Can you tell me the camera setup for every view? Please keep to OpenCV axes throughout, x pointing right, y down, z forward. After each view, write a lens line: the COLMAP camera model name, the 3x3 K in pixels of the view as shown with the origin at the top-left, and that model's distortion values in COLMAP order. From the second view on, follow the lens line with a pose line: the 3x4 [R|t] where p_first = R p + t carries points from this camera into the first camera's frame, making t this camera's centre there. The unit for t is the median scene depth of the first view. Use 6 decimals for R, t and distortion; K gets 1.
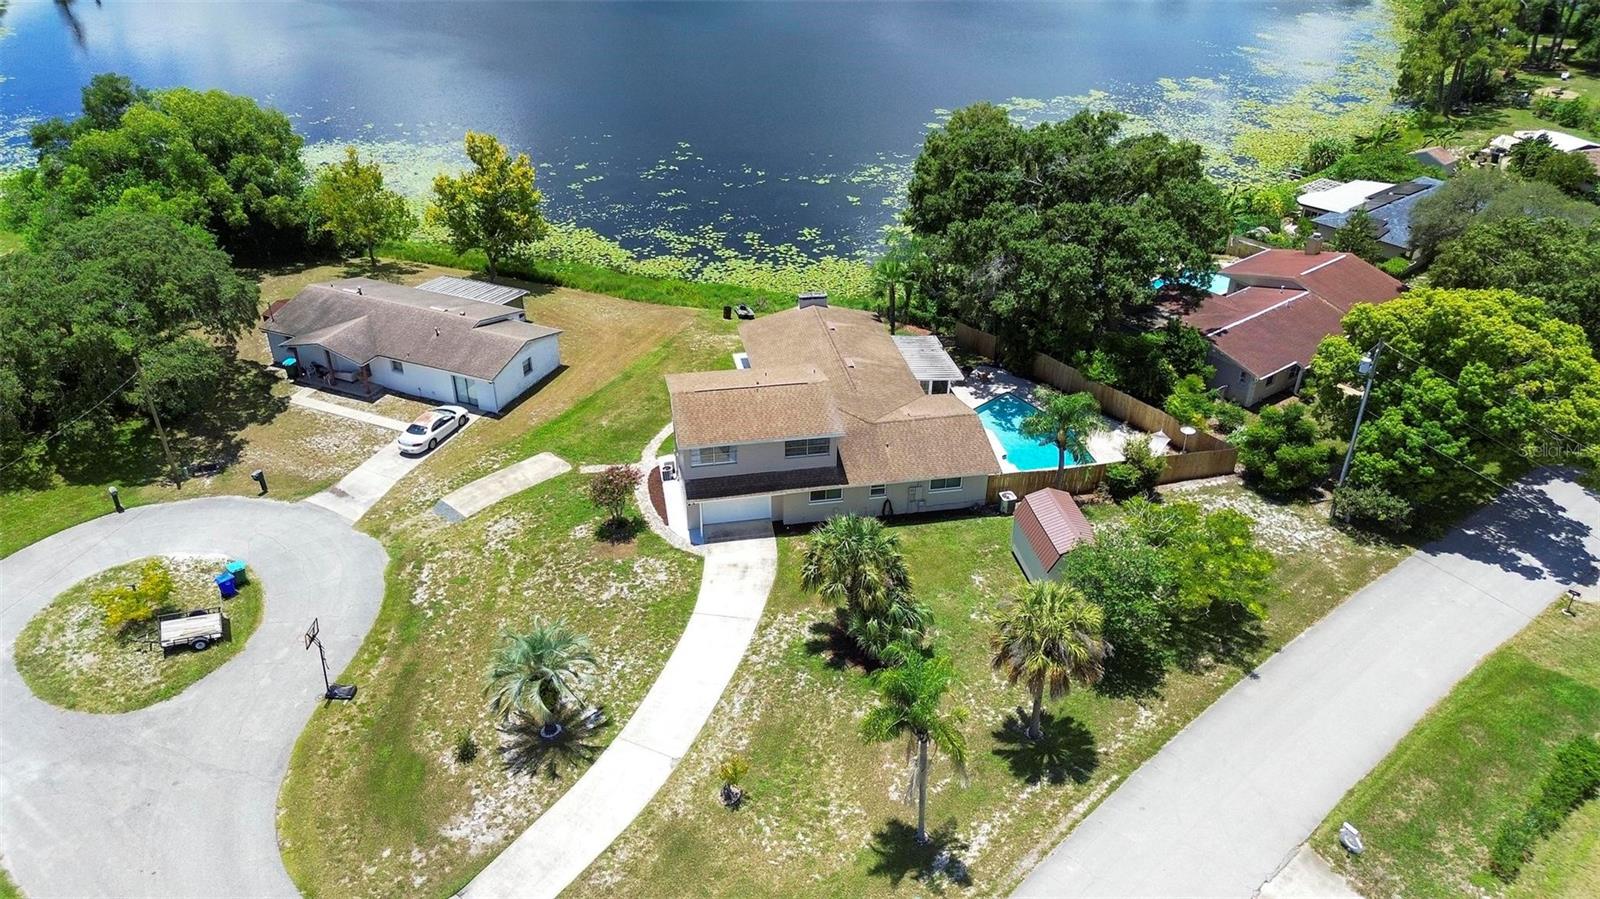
lens RADIAL K [[1135.6, 0, 800.0], [0, 1135.6, 449.5], [0, 0, 1]] dist [0.080894, -0.089150]
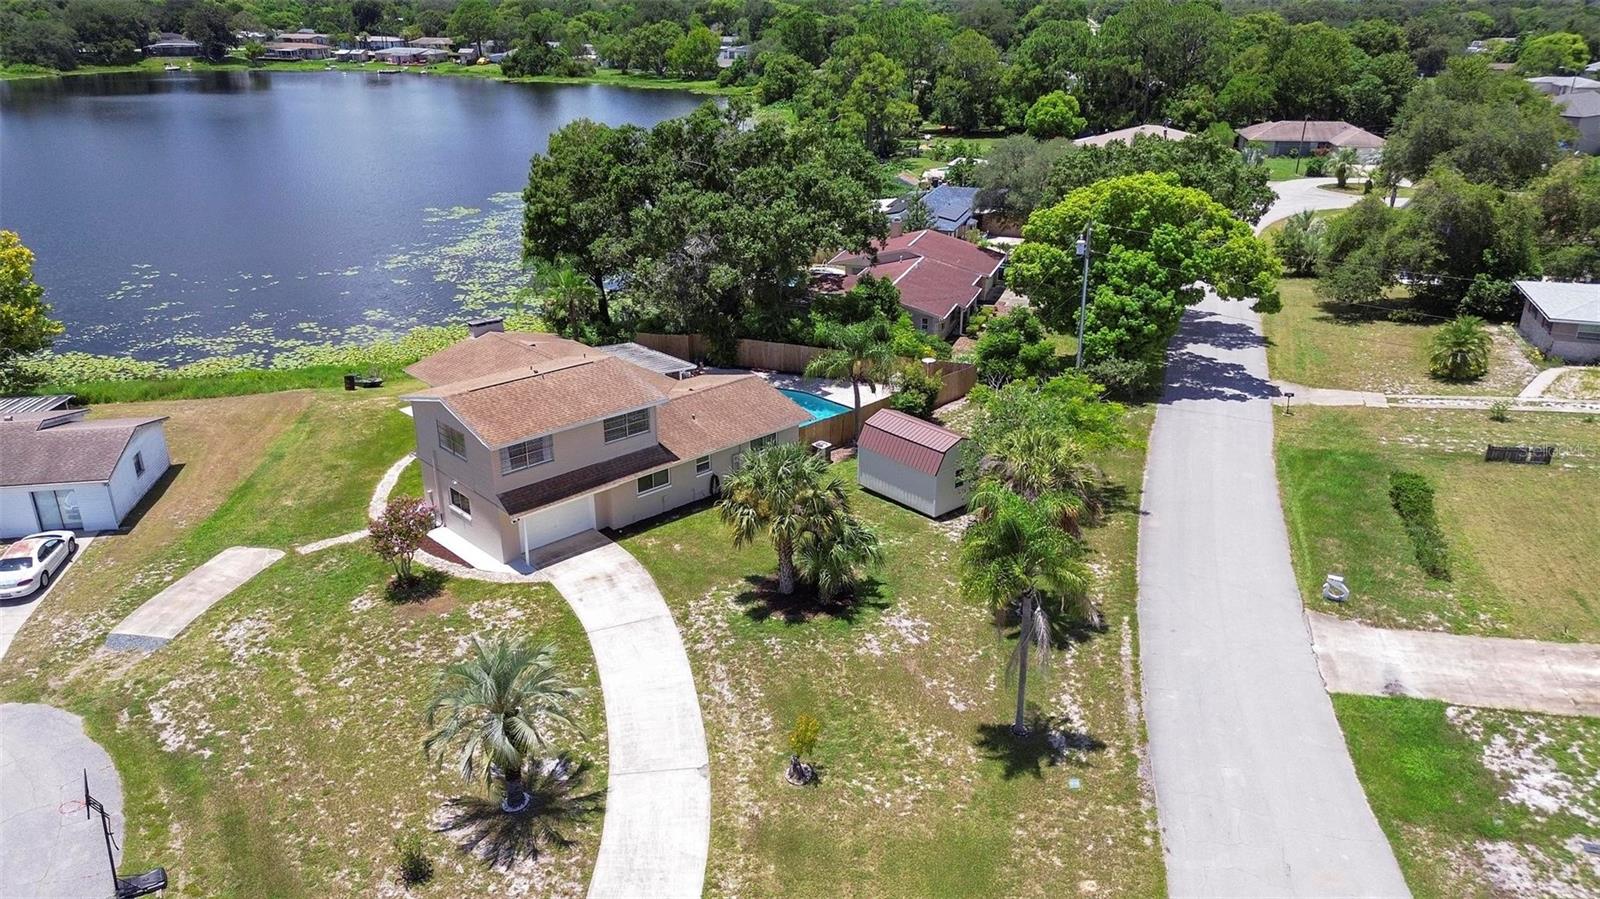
lens RADIAL K [[1135.6, 0, 800.0], [0, 1135.6, 449.5], [0, 0, 1]] dist [0.080894, -0.089150]
pose [[0.843060, -0.210175, 0.495051, -0.297936], [0.282061, 0.956519, -0.074251, 0.110526], [-0.457920, 0.202233, 0.865685, 0.207082]]
